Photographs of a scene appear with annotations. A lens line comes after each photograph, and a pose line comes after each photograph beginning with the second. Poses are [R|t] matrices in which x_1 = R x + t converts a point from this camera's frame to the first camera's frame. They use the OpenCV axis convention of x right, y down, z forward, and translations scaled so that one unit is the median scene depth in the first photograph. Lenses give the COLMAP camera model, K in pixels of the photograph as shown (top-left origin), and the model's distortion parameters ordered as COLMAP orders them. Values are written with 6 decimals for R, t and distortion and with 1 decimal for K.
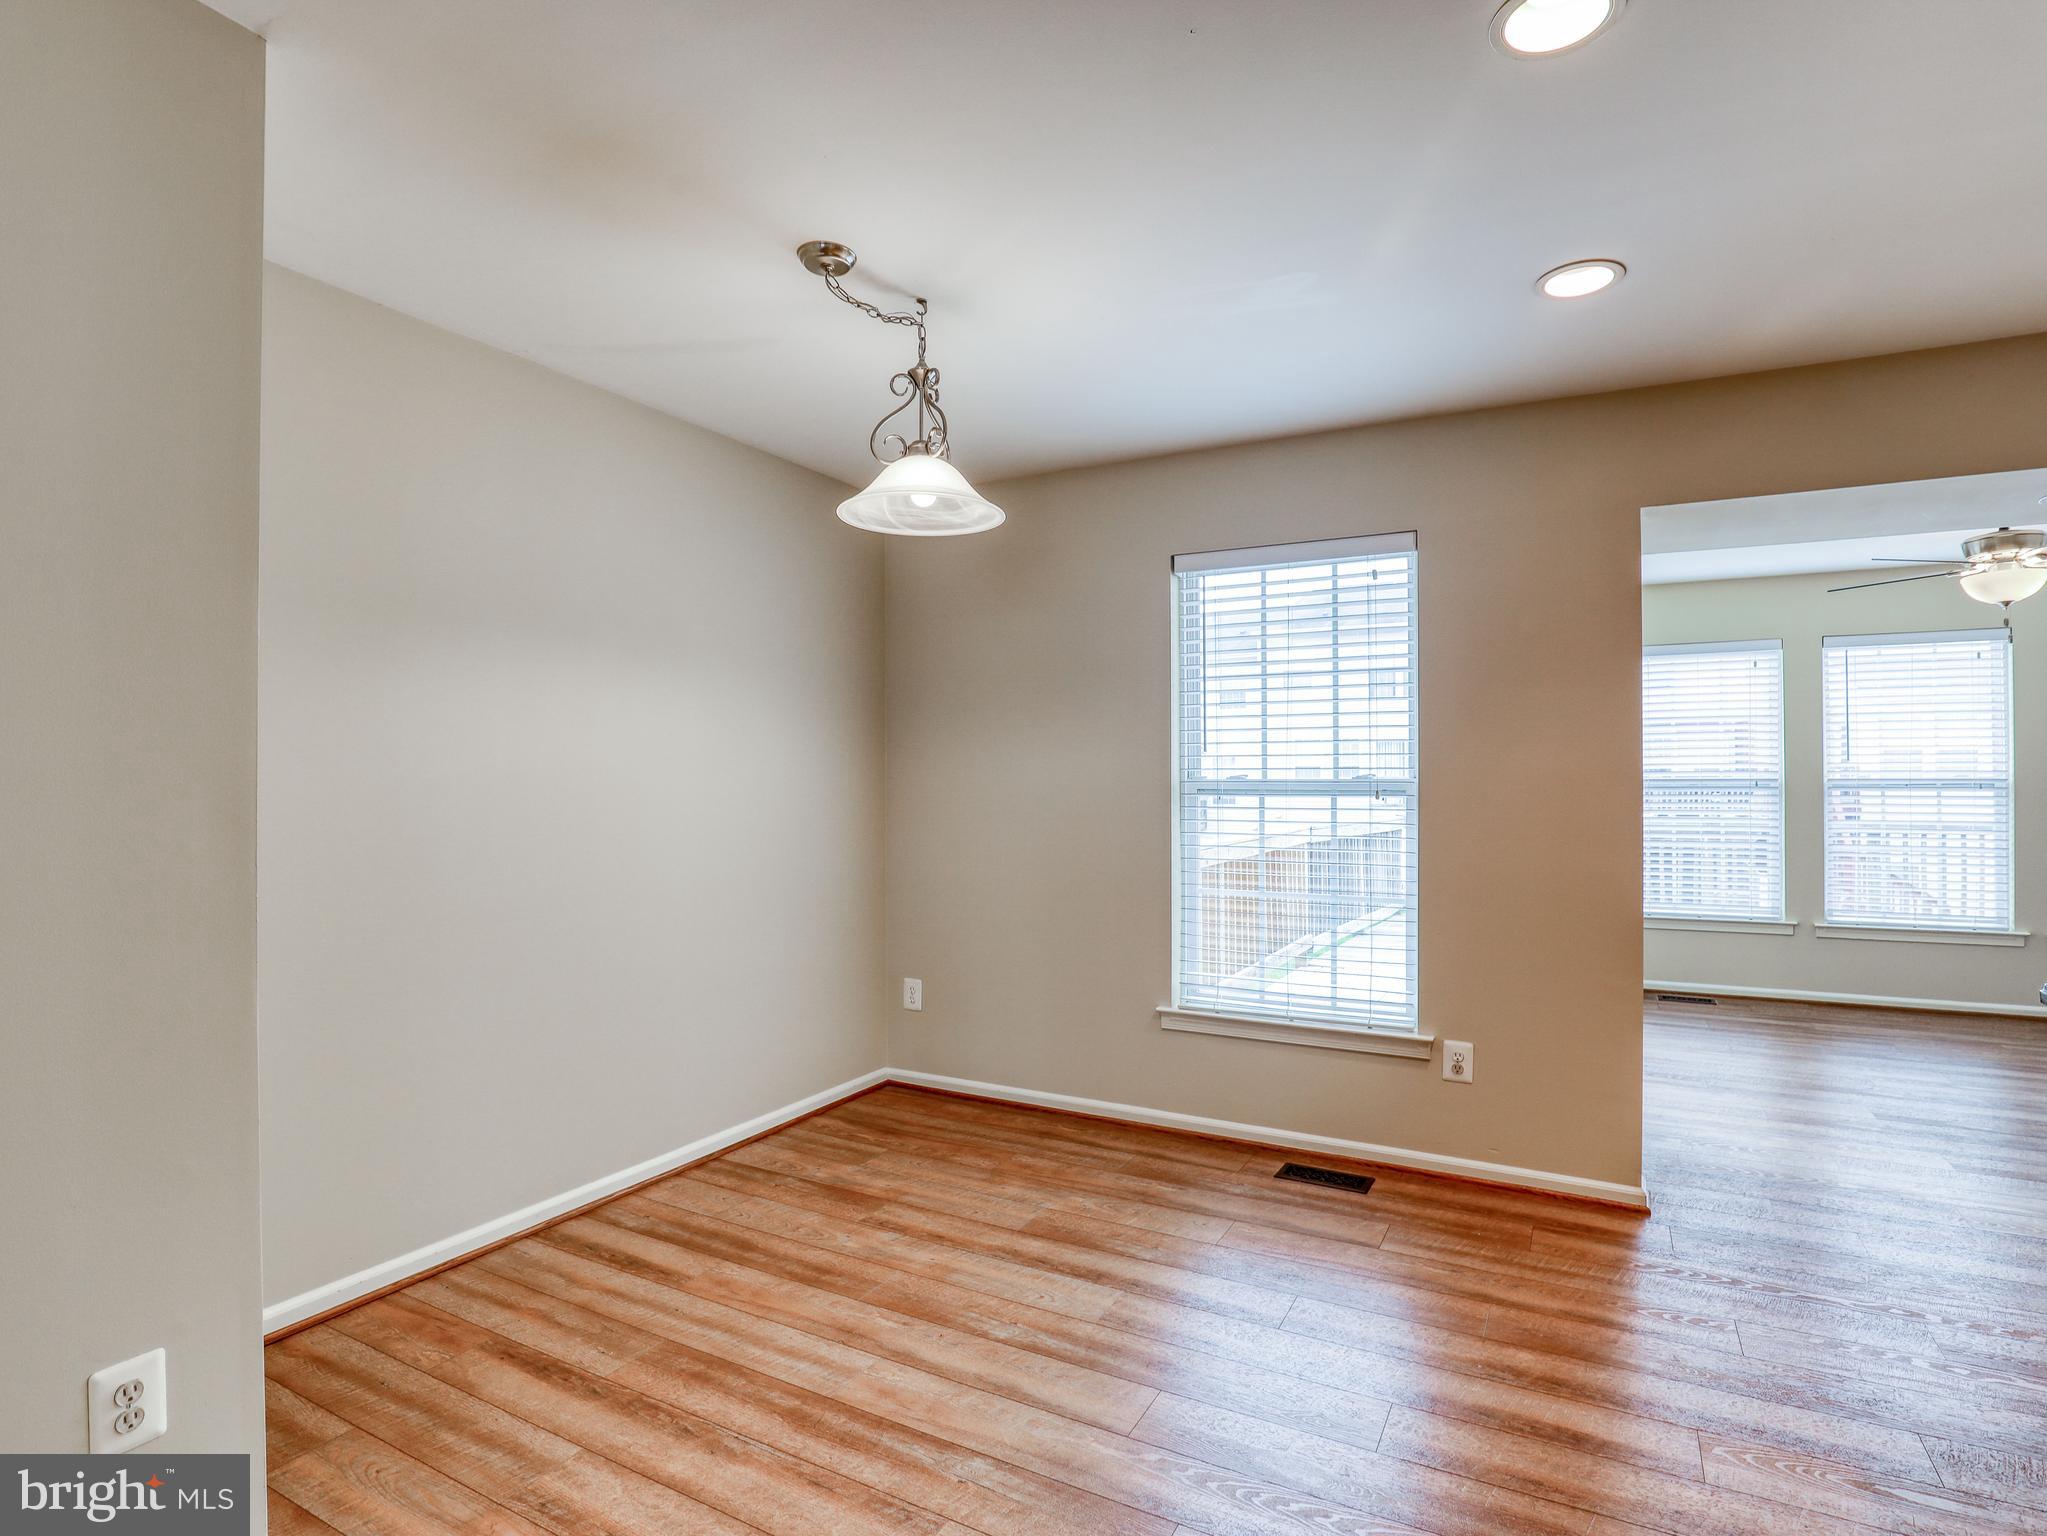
lens RADIAL K [[1077.8, 0, 1036.0], [0, 1077.8, 771.4], [0, 0, 1]] dist [-0.027306, 0.002146]
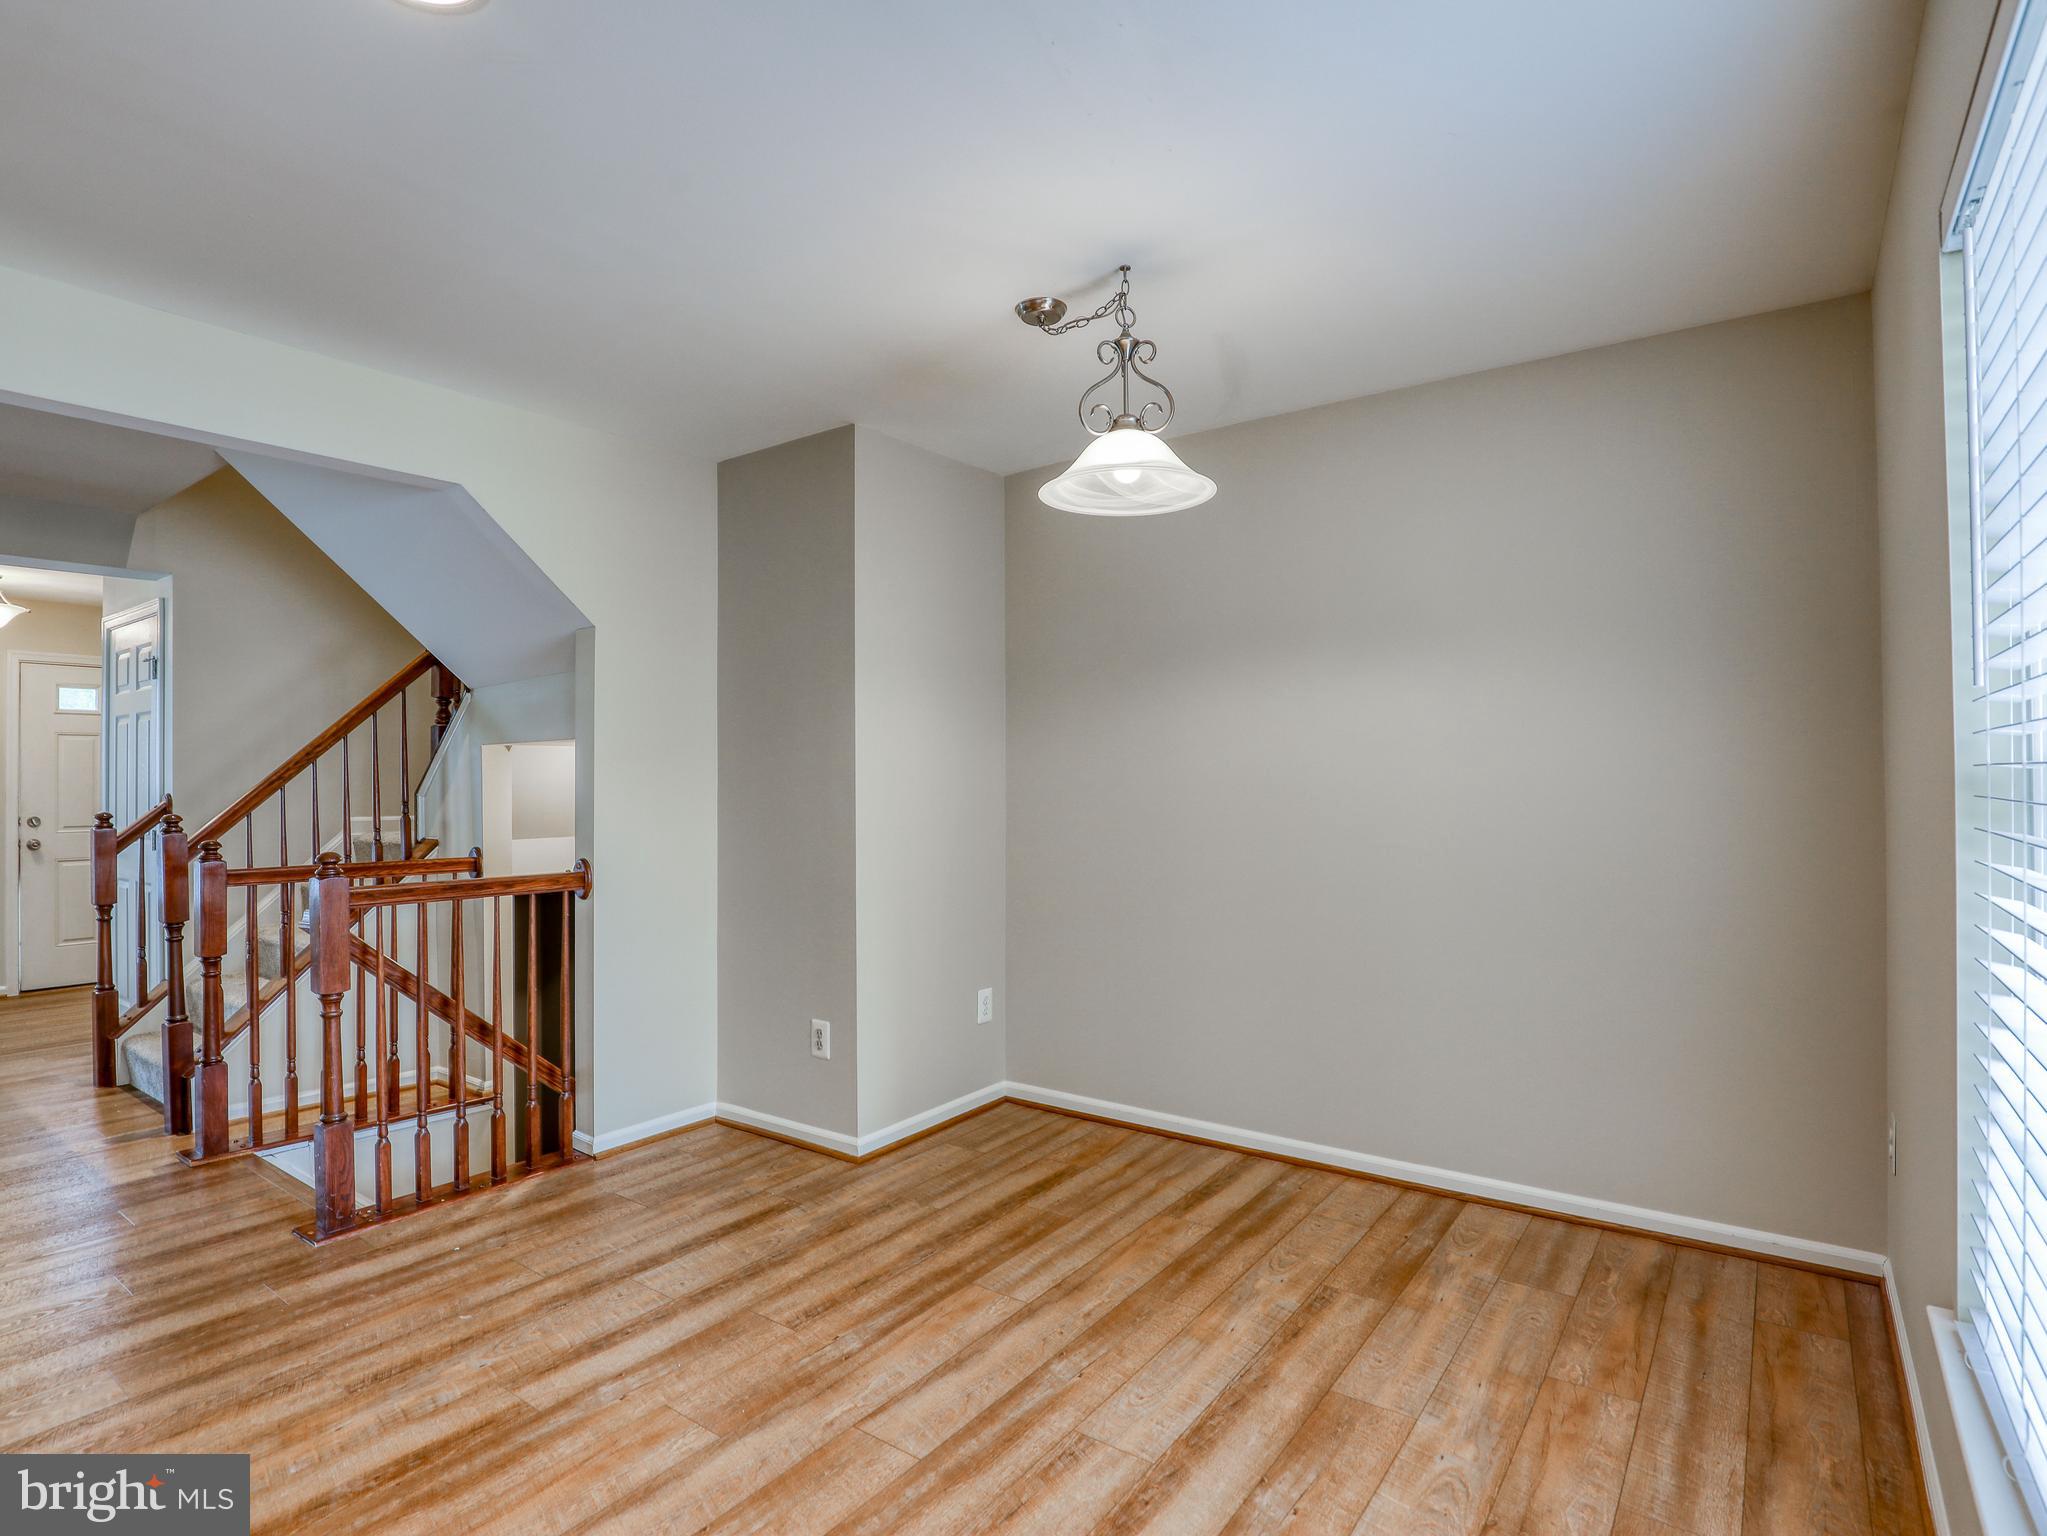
lens RADIAL K [[1077.8, 0, 1036.0], [0, 1077.8, 771.4], [0, 0, 1]] dist [-0.027306, 0.002146]
pose [[-0.149115, -0.008038, -0.988787, 0.822412], [0.012979, 0.999865, -0.010085, 0.015822], [0.988735, -0.014338, -0.148991, 1.034953]]
